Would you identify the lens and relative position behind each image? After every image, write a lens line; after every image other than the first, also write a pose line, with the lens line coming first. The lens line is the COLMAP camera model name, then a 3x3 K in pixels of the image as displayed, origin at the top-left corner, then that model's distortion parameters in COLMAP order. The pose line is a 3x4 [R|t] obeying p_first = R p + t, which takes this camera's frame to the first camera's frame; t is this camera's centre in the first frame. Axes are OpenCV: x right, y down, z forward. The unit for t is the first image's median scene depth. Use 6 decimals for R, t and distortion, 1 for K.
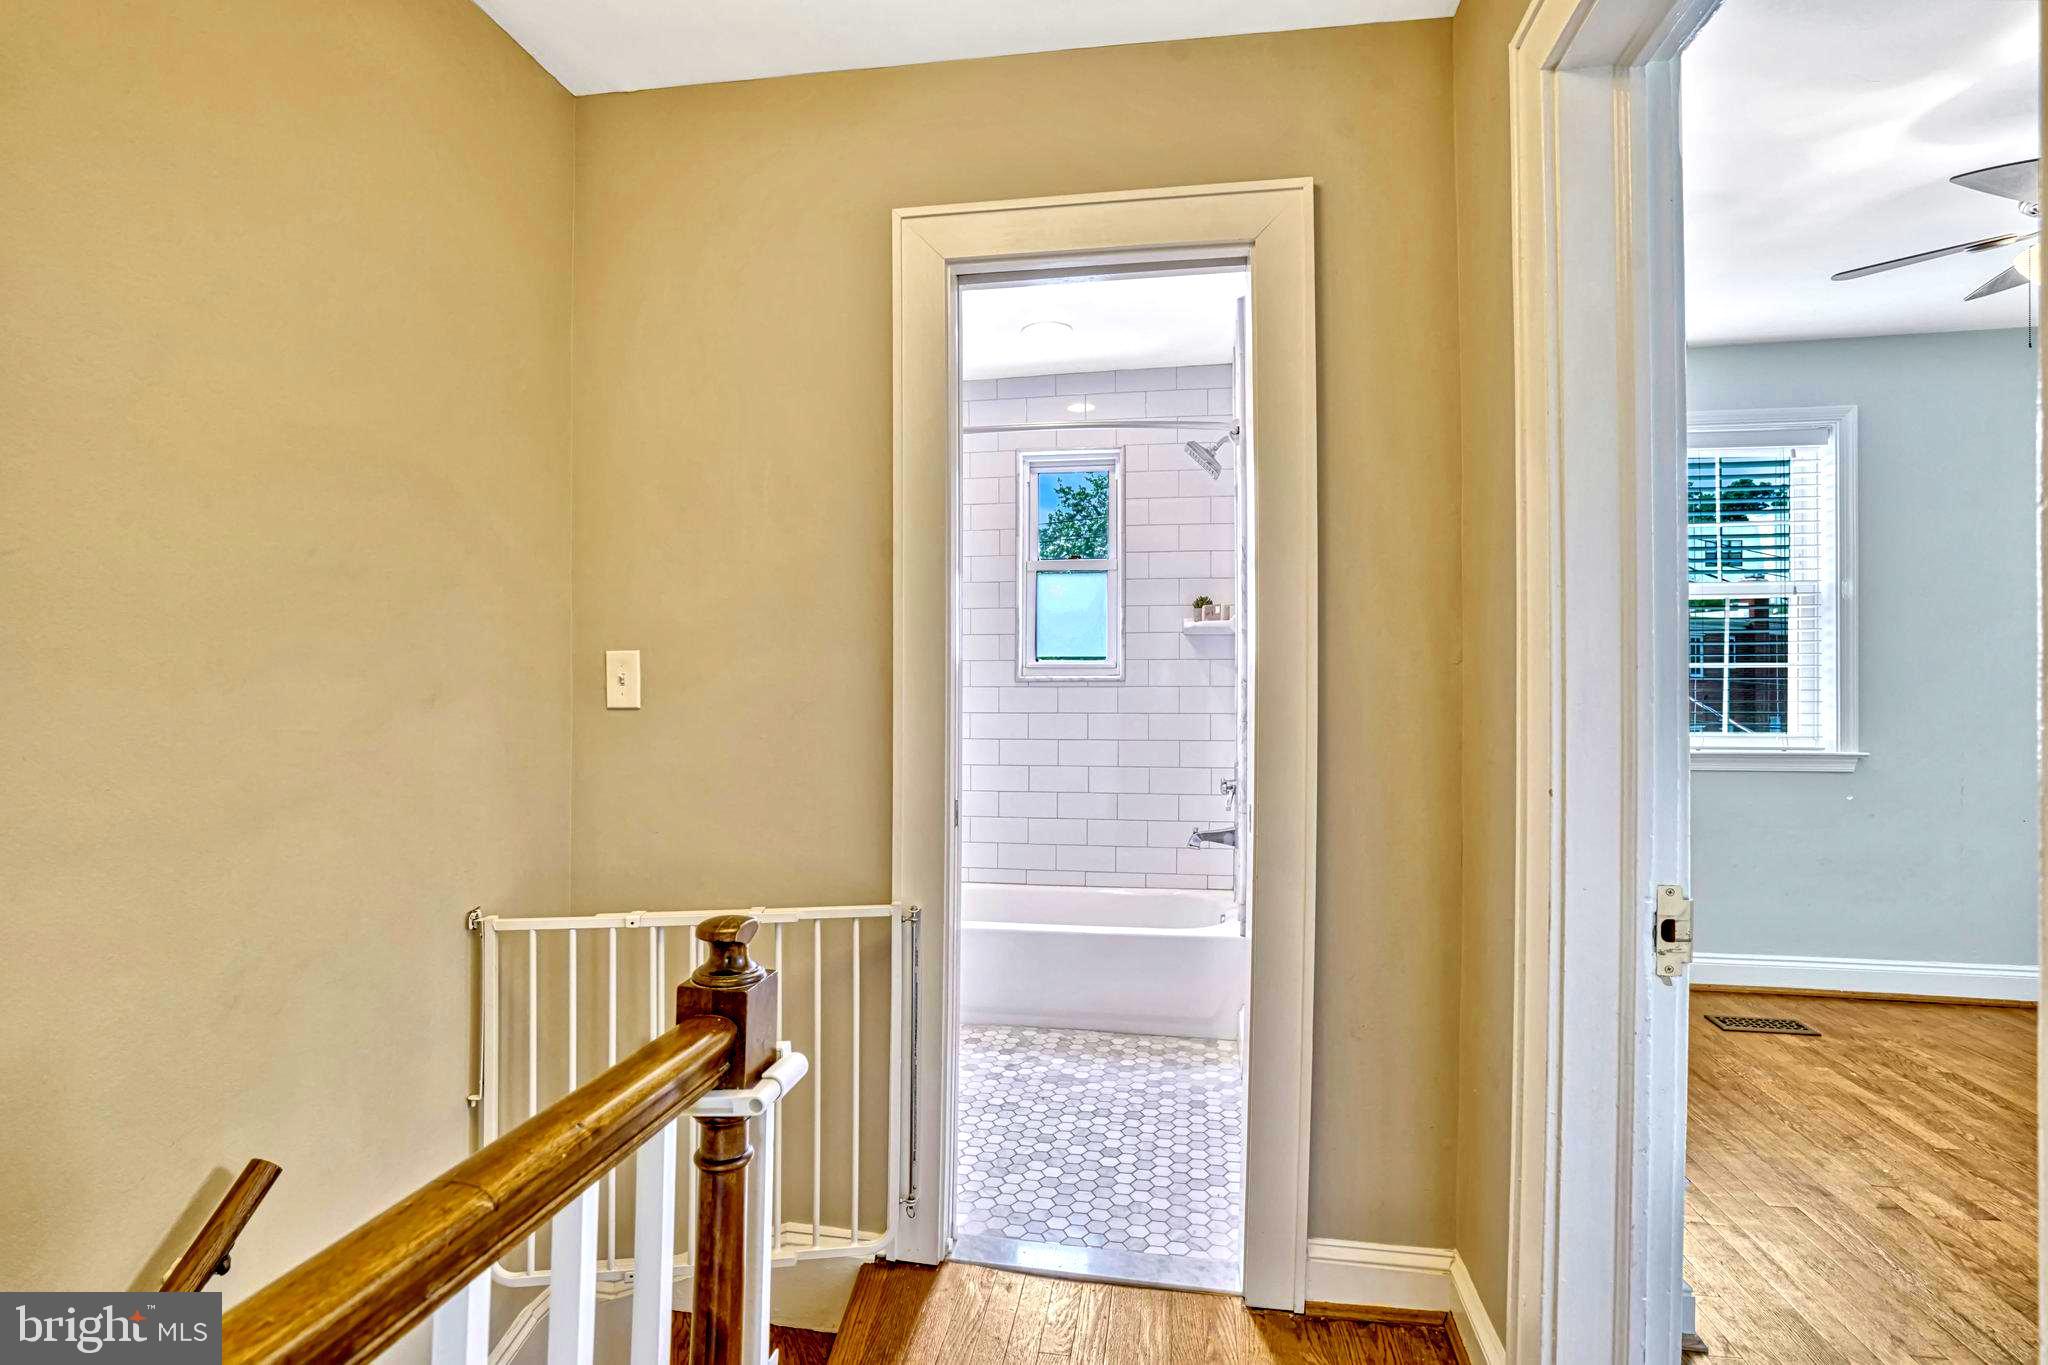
lens RADIAL K [[963.1, 0, 1017.6], [0, 963.1, 695.6], [0, 0, 1]] dist [-0.032837, 0.015650]
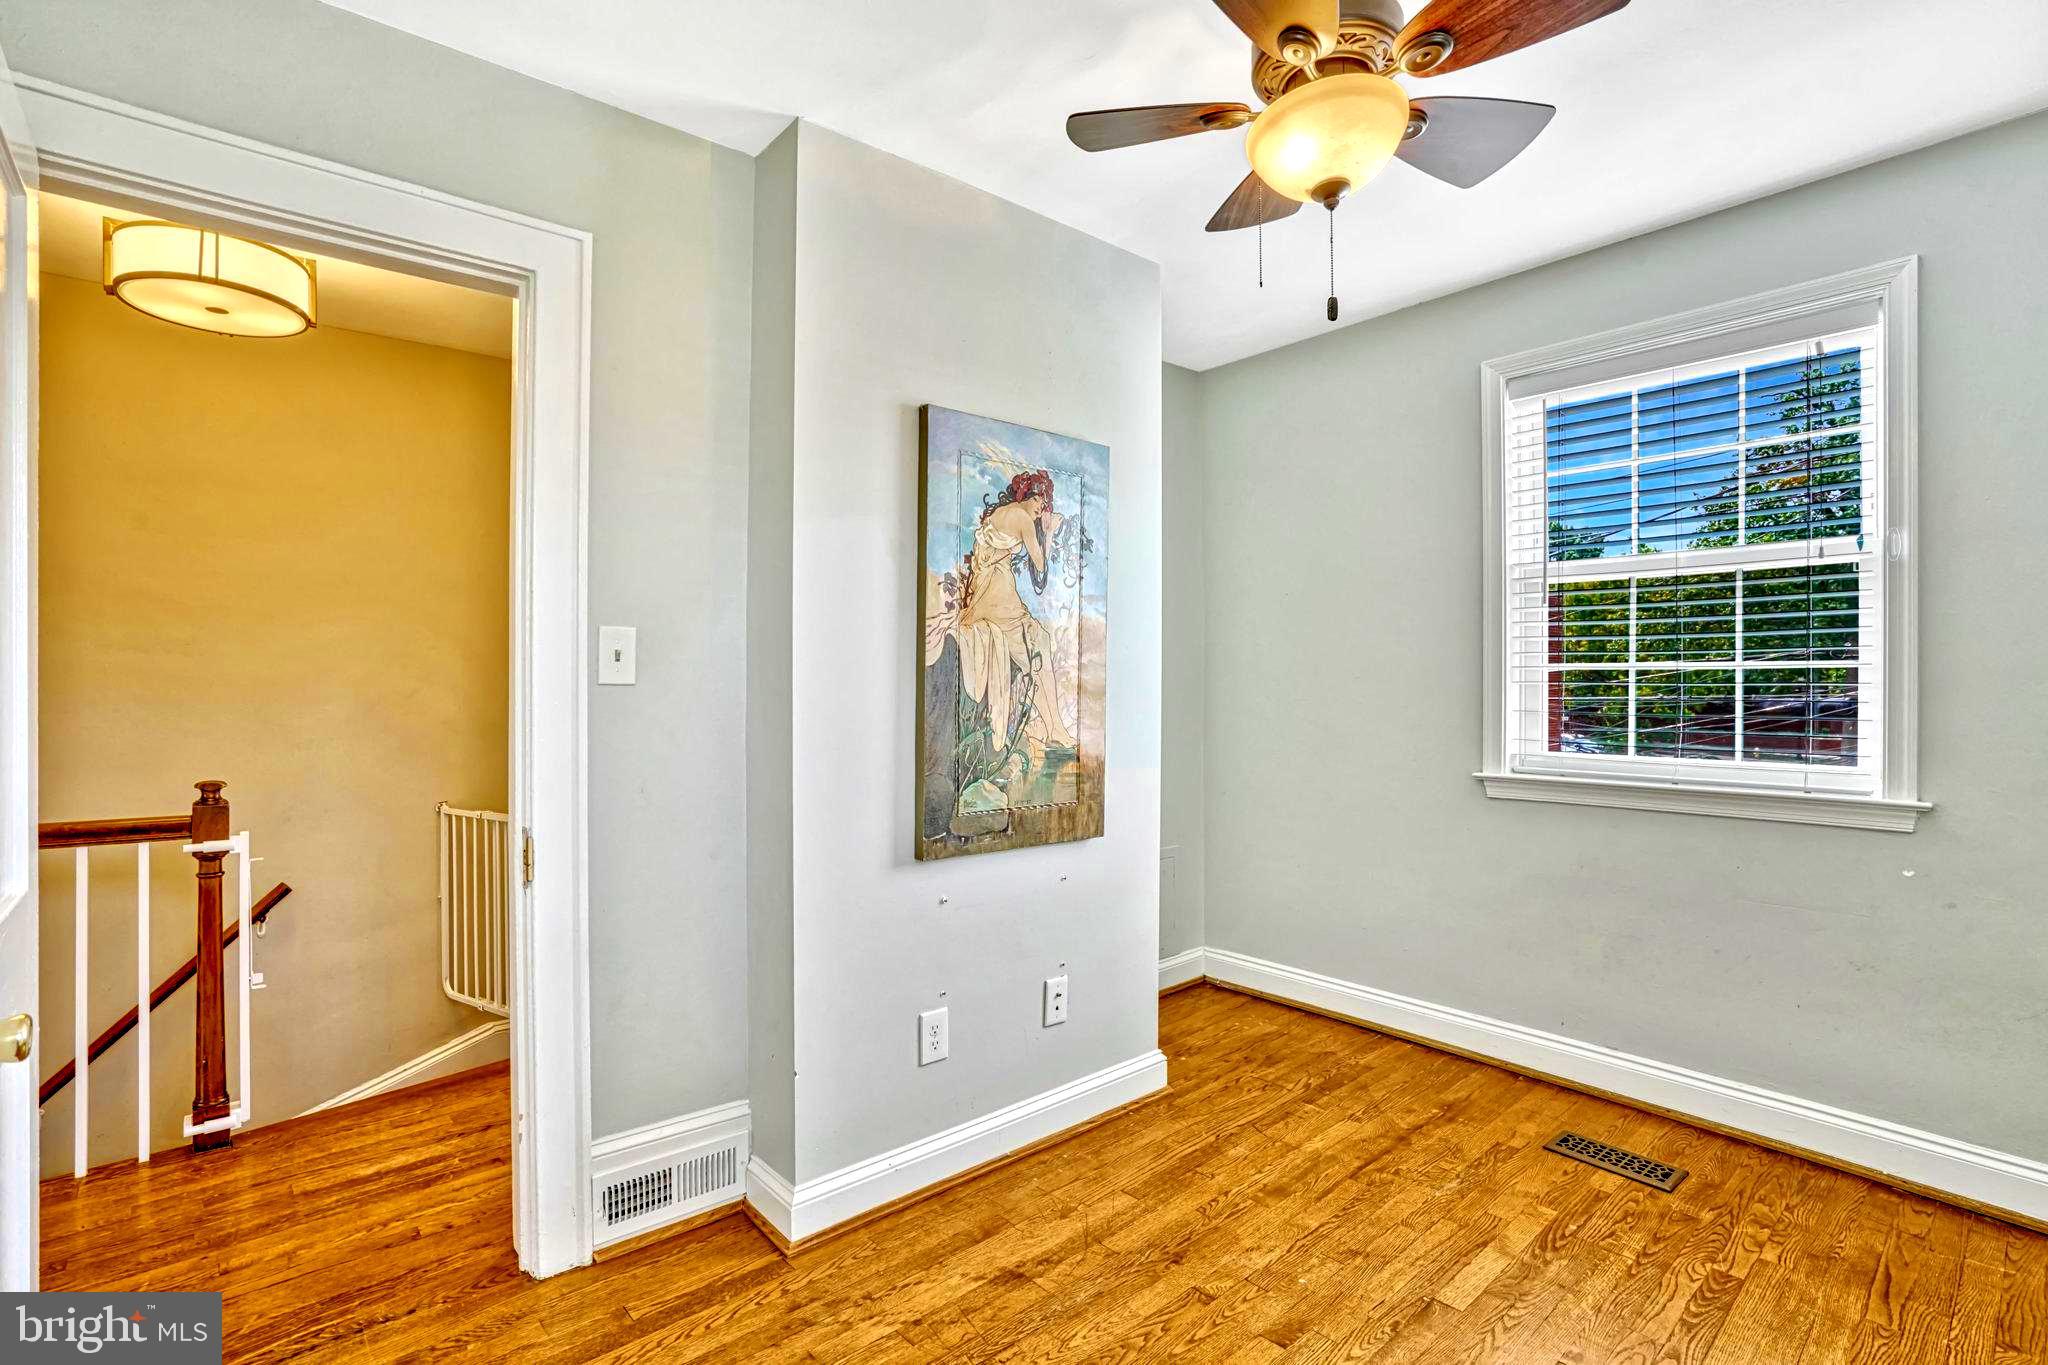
lens RADIAL K [[963.1, 0, 1013.7], [0, 963.1, 686.2], [0, 0, 1]] dist [-0.032837, 0.015650]
pose [[0.764345, 0.004332, -0.644793, 0.788620], [-0.006776, 0.999976, -0.001314, -0.011792], [0.644772, 0.005373, 0.764356, 0.120894]]
